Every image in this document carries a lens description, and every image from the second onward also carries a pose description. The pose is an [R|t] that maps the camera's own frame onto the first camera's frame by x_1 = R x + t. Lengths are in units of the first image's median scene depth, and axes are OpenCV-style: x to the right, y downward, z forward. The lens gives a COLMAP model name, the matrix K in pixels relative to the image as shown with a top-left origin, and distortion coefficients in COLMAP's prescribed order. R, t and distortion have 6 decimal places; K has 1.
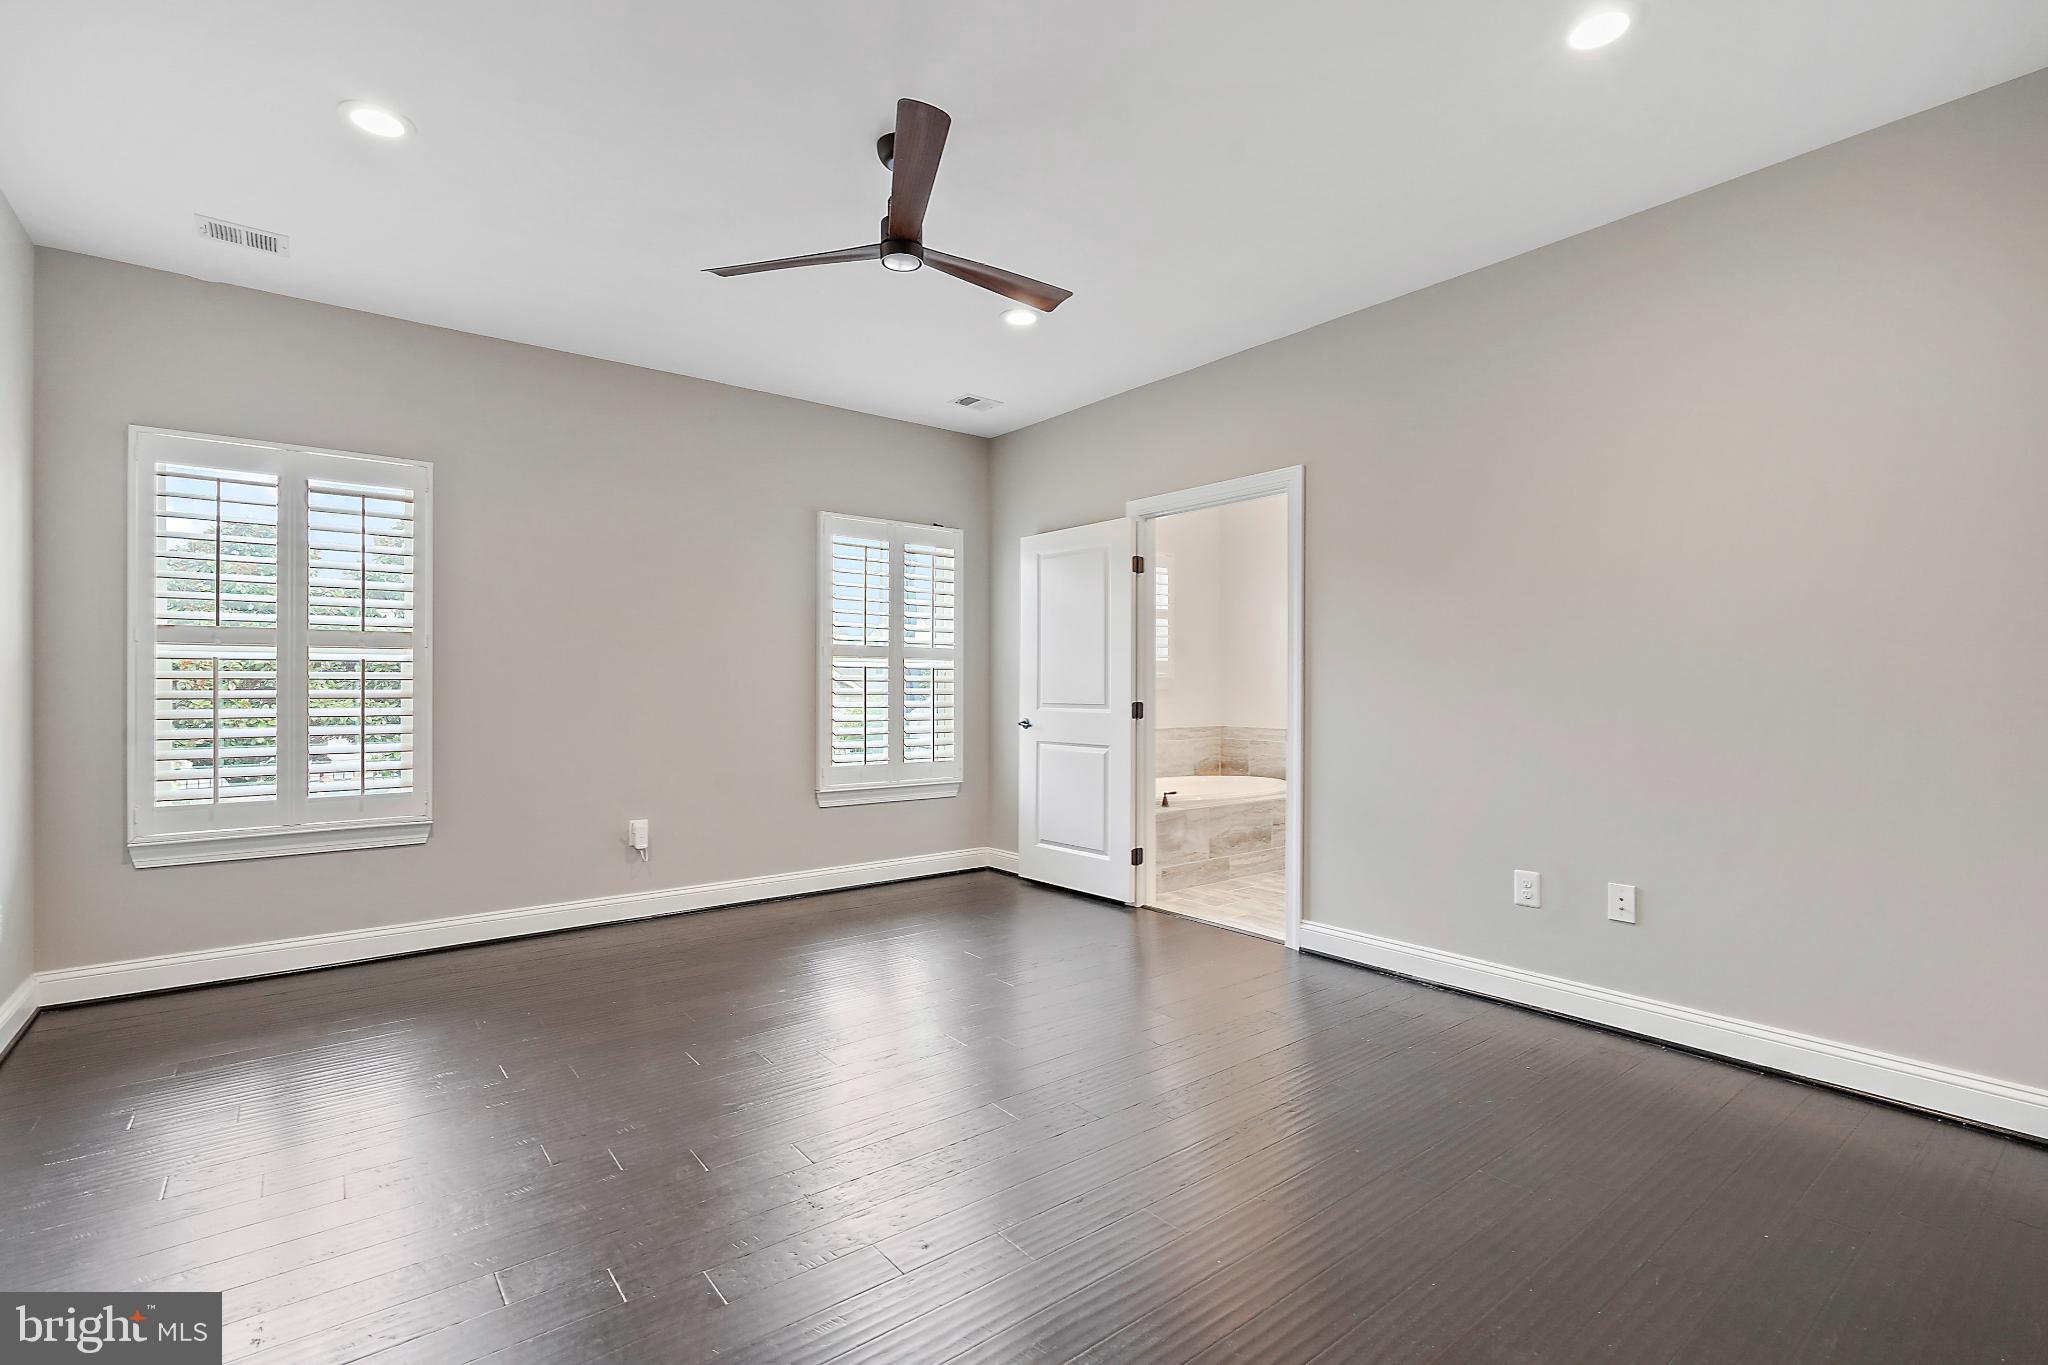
lens RADIAL K [[927.5, 0, 1023.8], [0, 927.5, 685.1], [0, 0, 1]] dist [-0.007137, 0.002944]
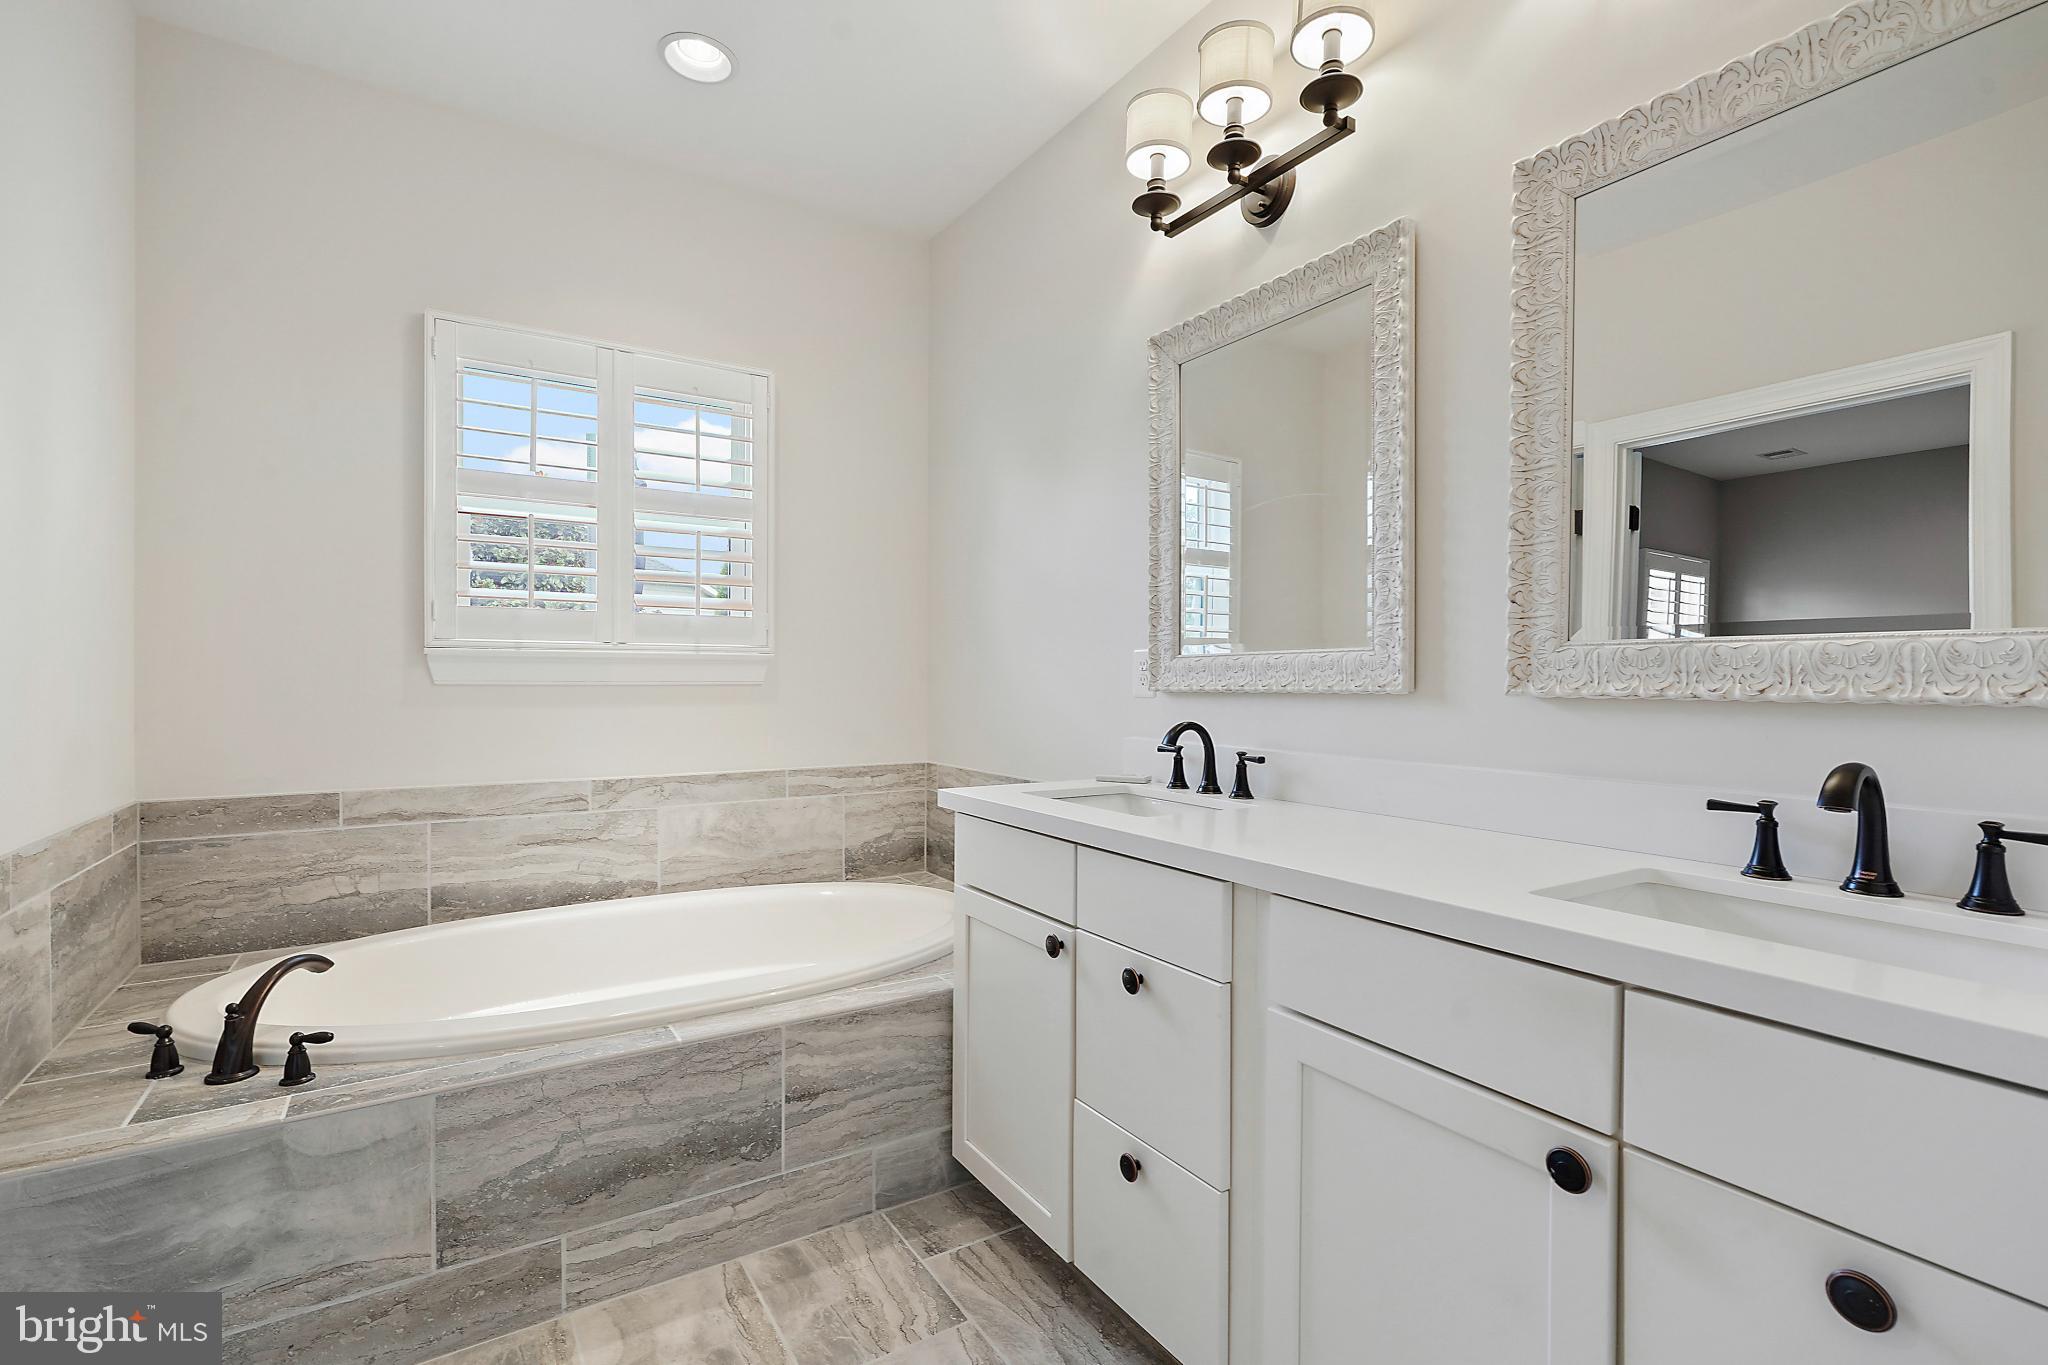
lens RADIAL K [[927.5, 0, 1025.2], [0, 927.5, 685.6], [0, 0, 1]] dist [-0.007137, 0.002944]
pose [[0.994925, 0.001122, -0.100610, 0.418188], [-0.000545, 0.999983, 0.005761, 0.004096], [0.100615, -0.005677, 0.994909, 0.747681]]
